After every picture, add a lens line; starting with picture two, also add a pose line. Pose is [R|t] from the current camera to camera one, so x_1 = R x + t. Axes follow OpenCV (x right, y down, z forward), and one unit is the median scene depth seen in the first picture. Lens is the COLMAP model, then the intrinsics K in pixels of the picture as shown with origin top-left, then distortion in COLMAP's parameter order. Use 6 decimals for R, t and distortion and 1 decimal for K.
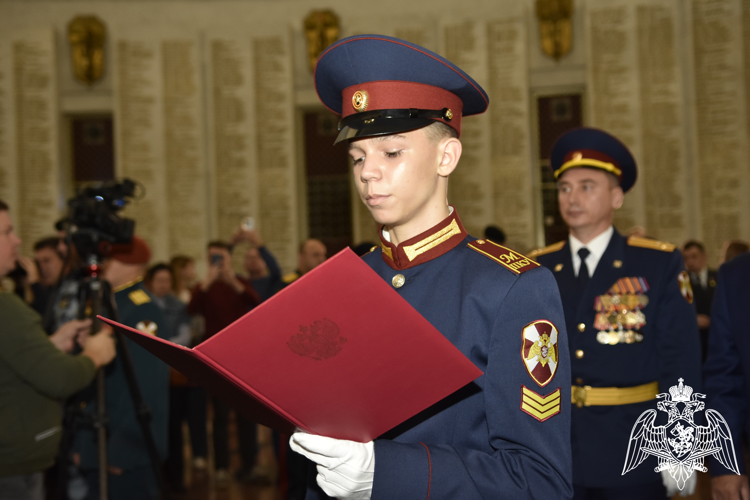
lens RADIAL K [[896.2, 0, 375.0], [0, 896.2, 250.0], [0, 0, 1]] dist [0.032563, 0.044539]
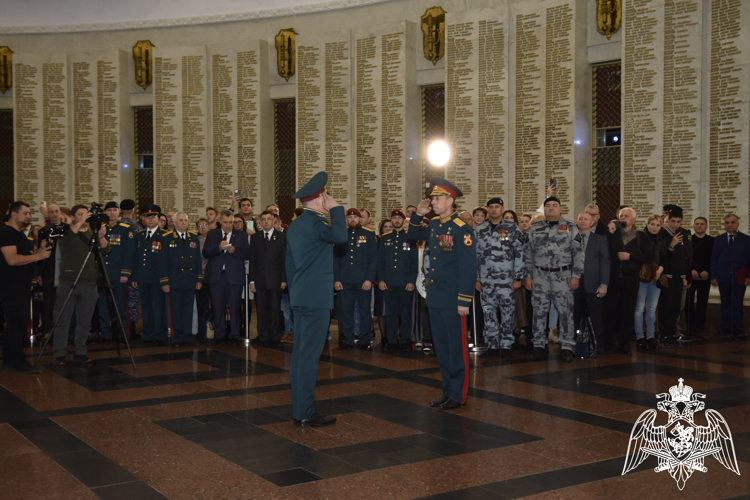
lens RADIAL K [[896.2, 0, 375.0], [0, 896.2, 250.0], [0, 0, 1]] dist [0.032563, 0.044539]
pose [[0.925369, 0.050235, -0.375725, 0.637586], [-0.030658, 0.997851, 0.057905, -0.012182], [0.377826, -0.042065, 0.924920, -0.258795]]
